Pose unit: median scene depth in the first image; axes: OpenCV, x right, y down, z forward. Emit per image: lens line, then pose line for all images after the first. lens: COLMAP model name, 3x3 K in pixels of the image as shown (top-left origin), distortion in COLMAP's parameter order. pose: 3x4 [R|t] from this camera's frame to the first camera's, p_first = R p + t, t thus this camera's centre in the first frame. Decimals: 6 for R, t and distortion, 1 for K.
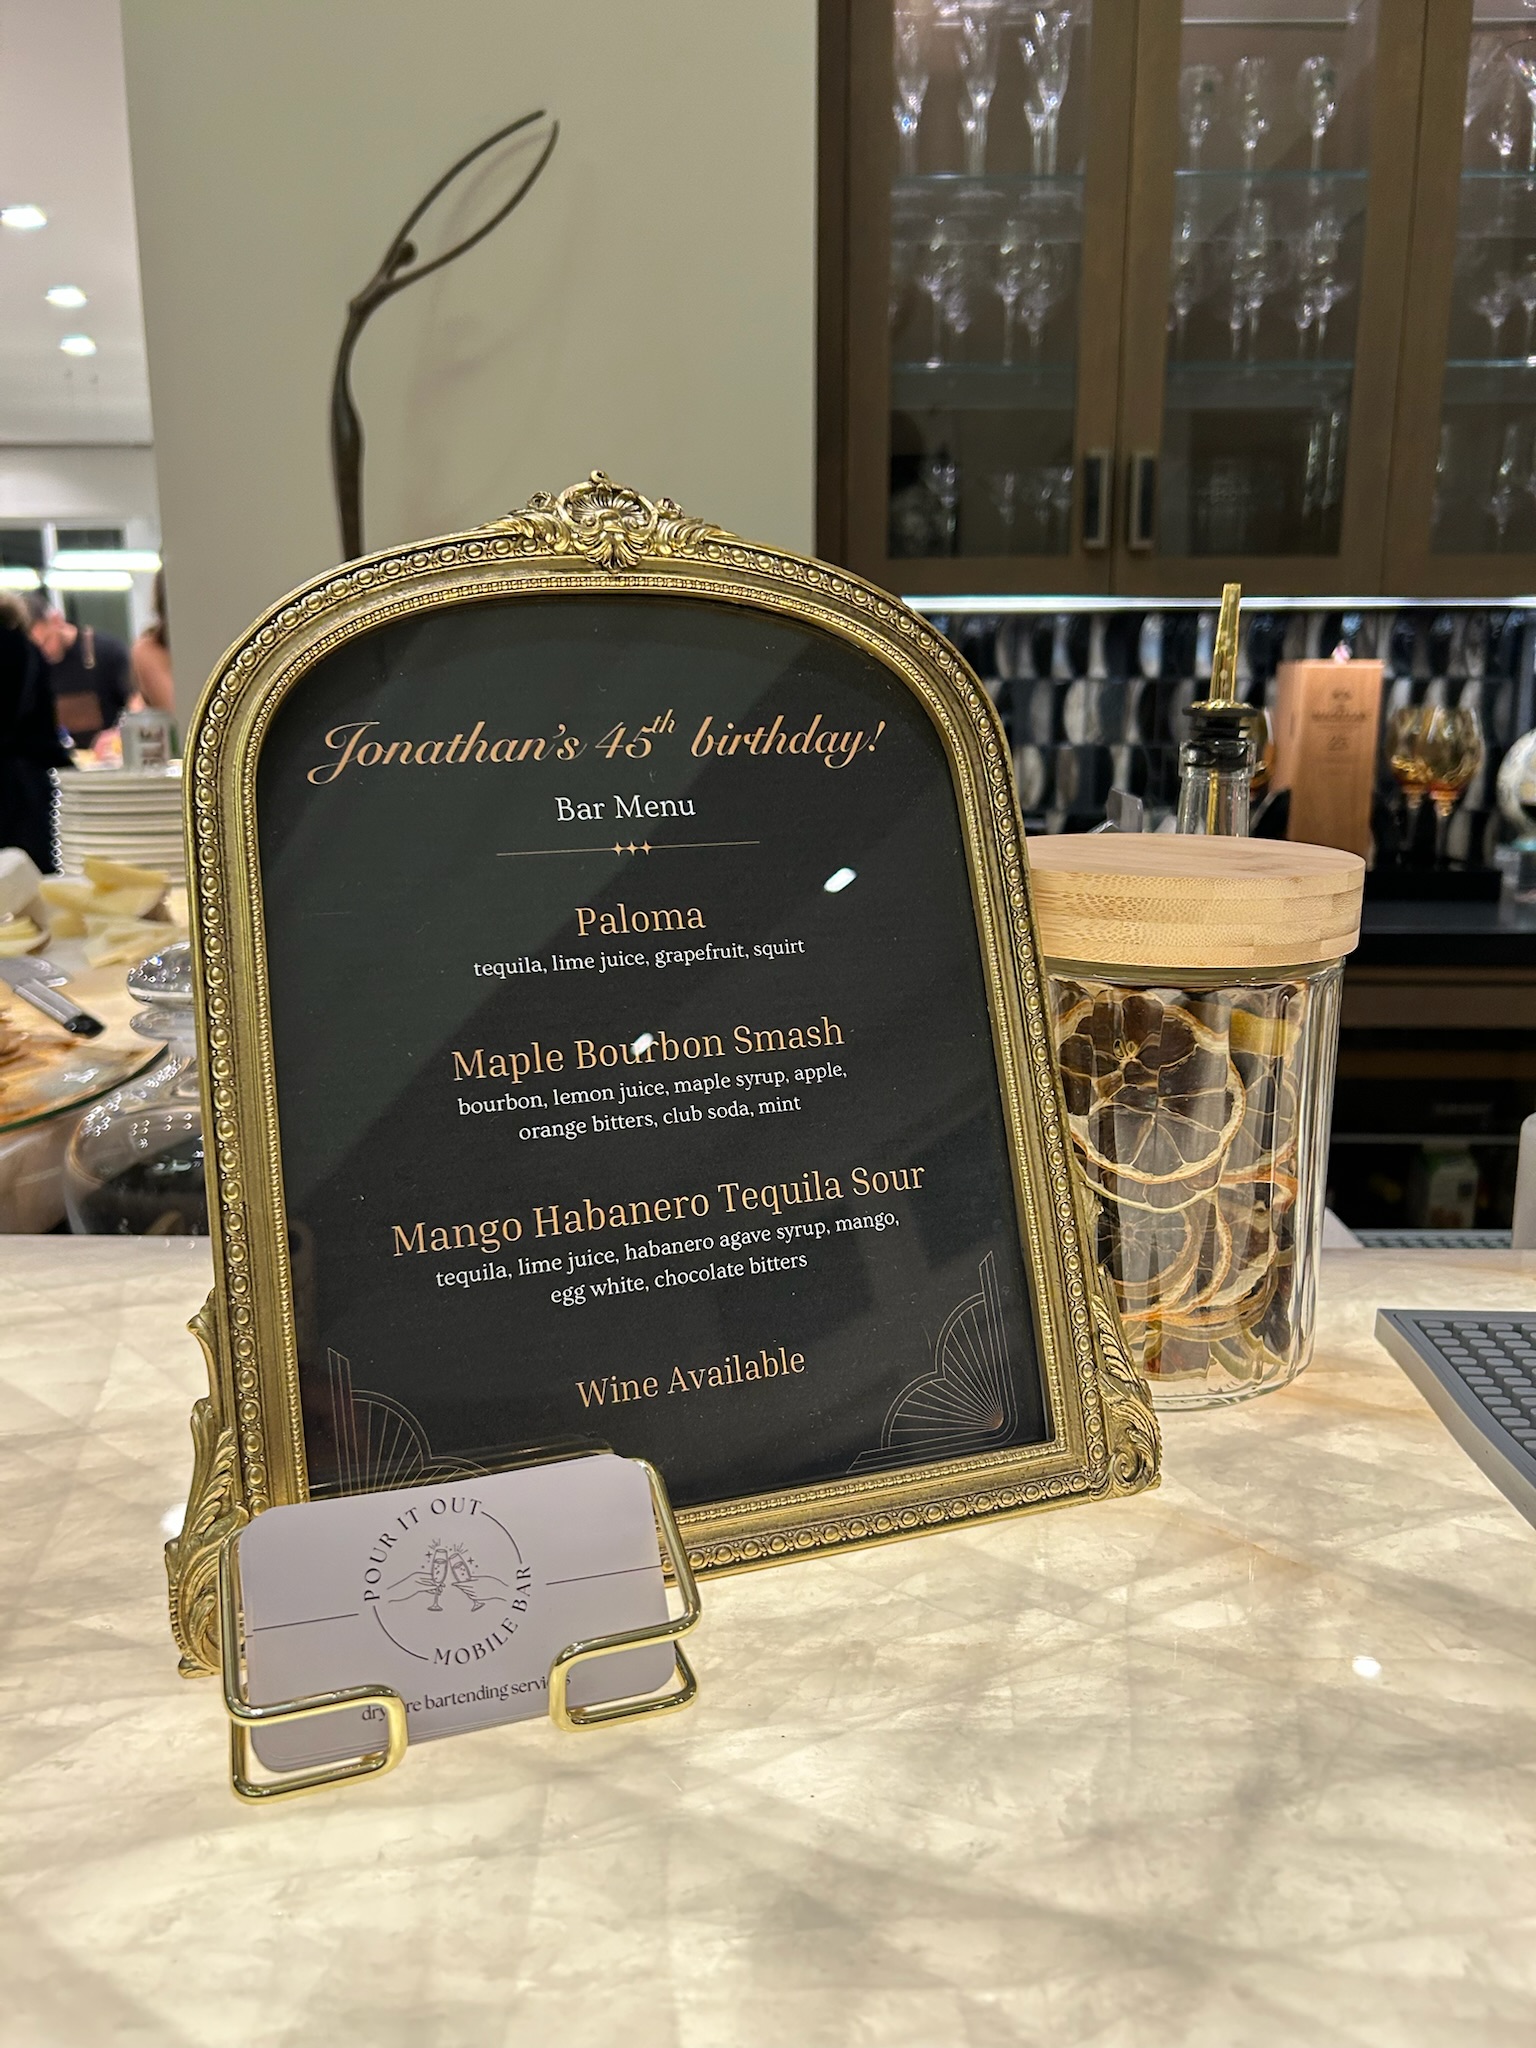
lens RADIAL K [[1541.3, 0, 768.0], [0, 1541.3, 1024.0], [0, 0, 1]] dist [0.028114, -0.013510]
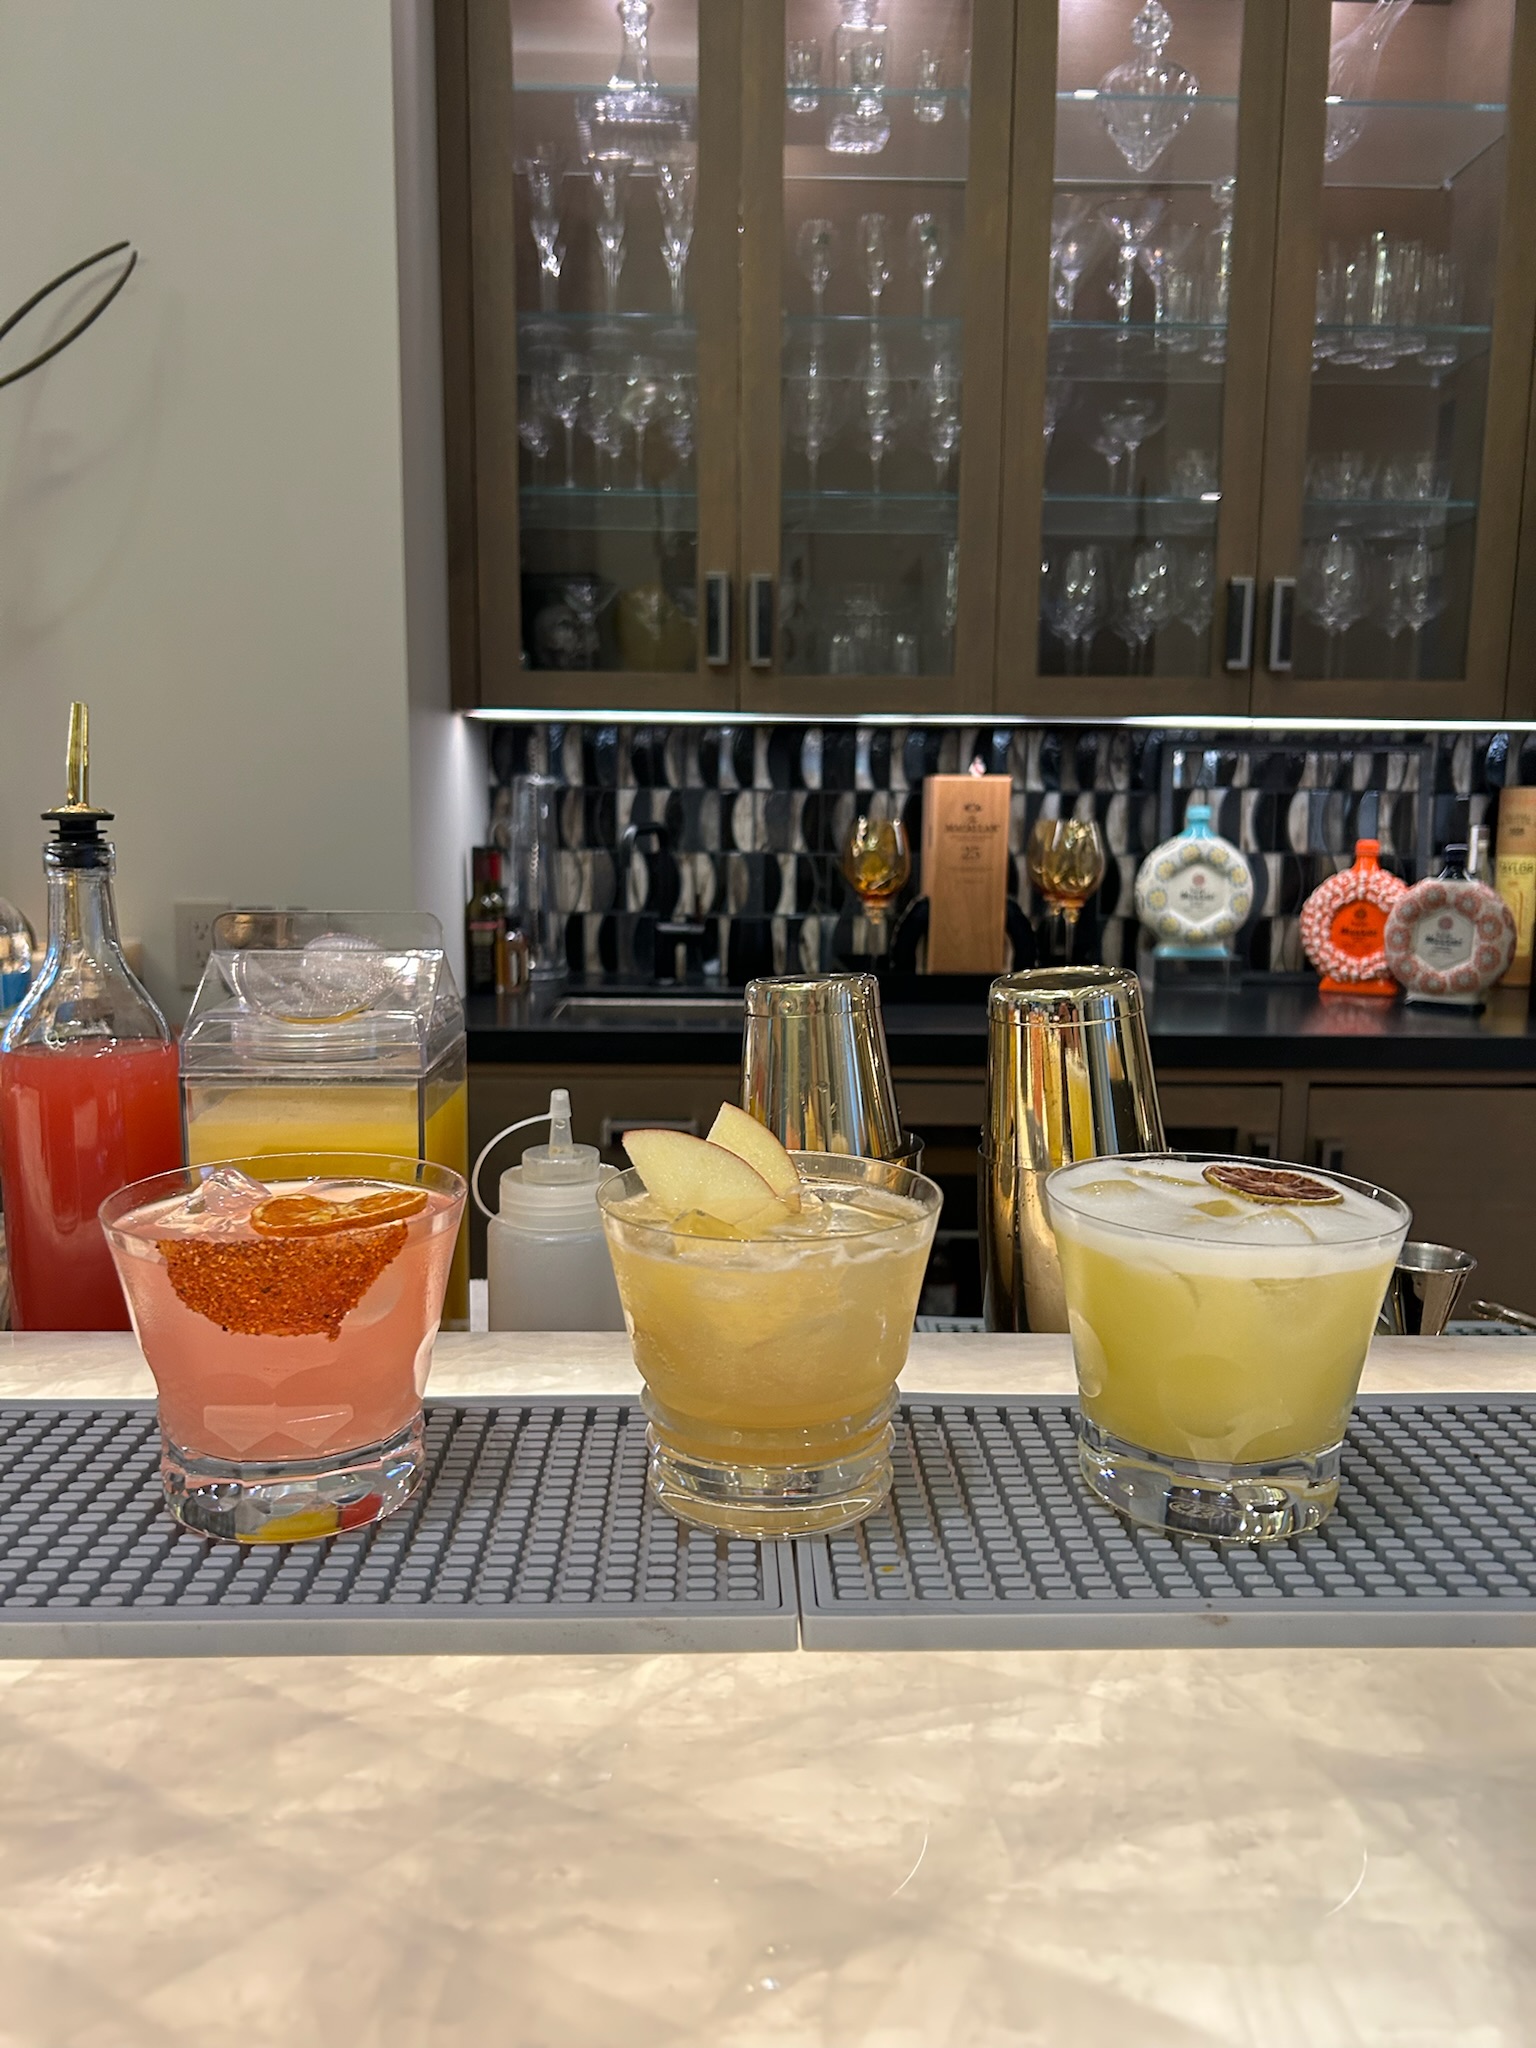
lens RADIAL K [[1522.9, 0, 757.7], [0, 1522.9, 1002.1], [0, 0, 1]] dist [0.070741, -0.102753]
pose [[0.999360, 0.004680, 0.035460, 0.197620], [-0.001819, 0.996770, -0.080291, -0.000748], [-0.035721, 0.080175, 0.996141, 0.000488]]
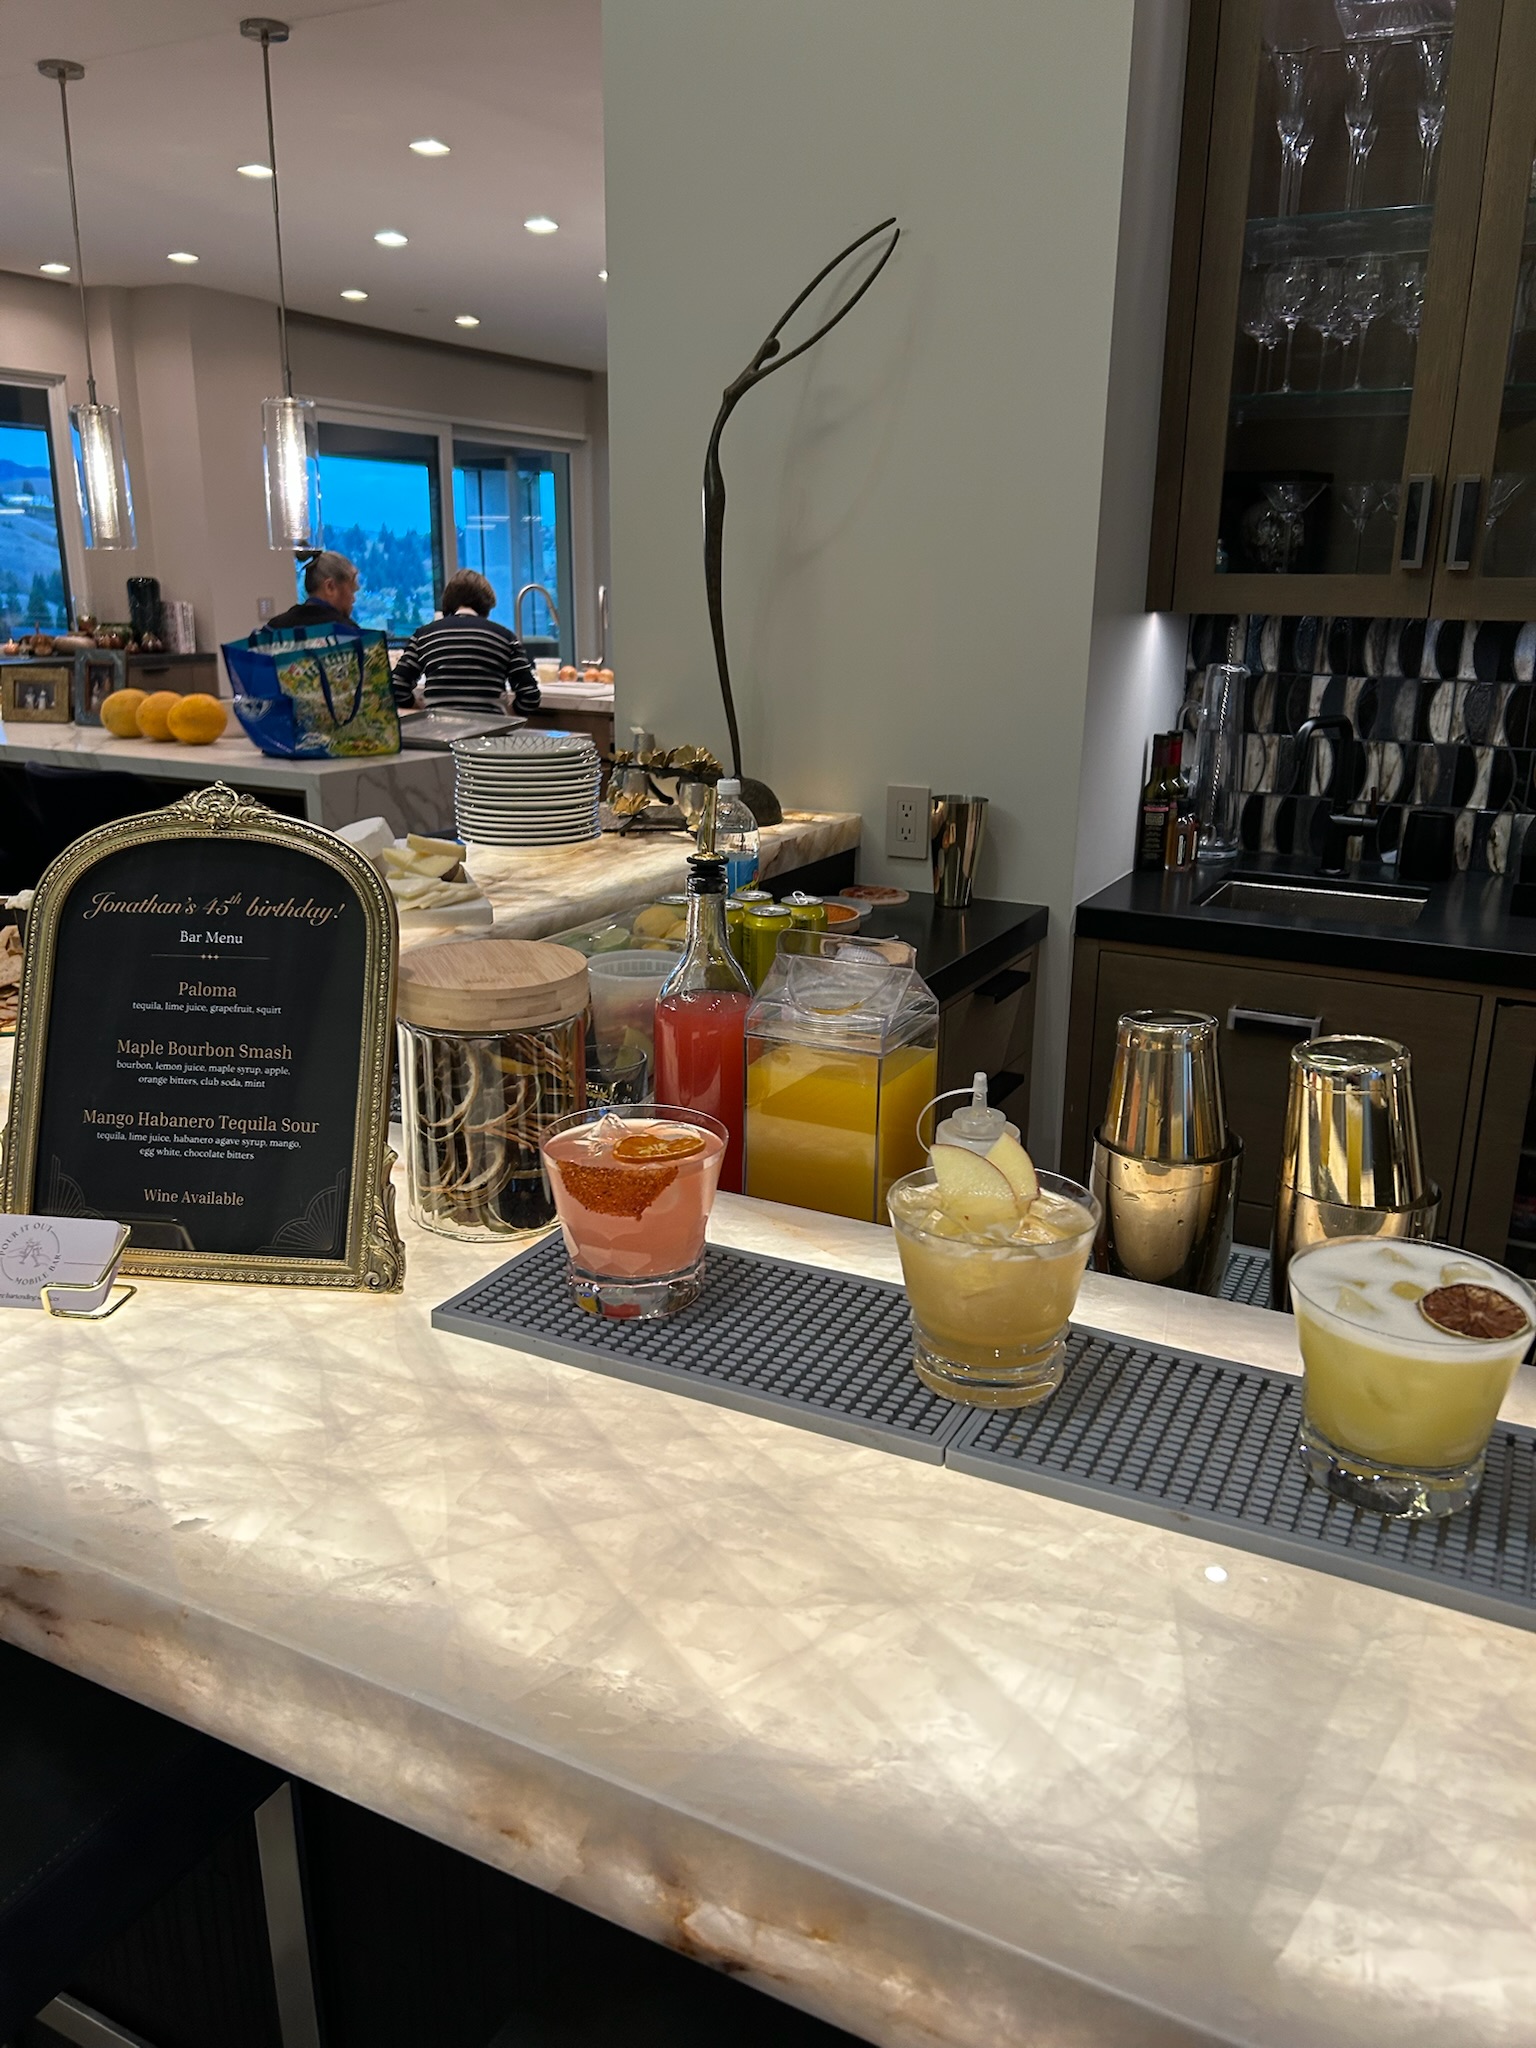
lens RADIAL K [[1571.0, 0, 815.6], [0, 1571.0, 984.8], [0, 0, 1]] dist [0.003823, -0.007921]
pose [[0.901512, 0.130220, -0.412696, 0.317648], [-0.108391, 0.991200, 0.075985, -0.066568], [0.418959, -0.023769, 0.907694, -0.130563]]
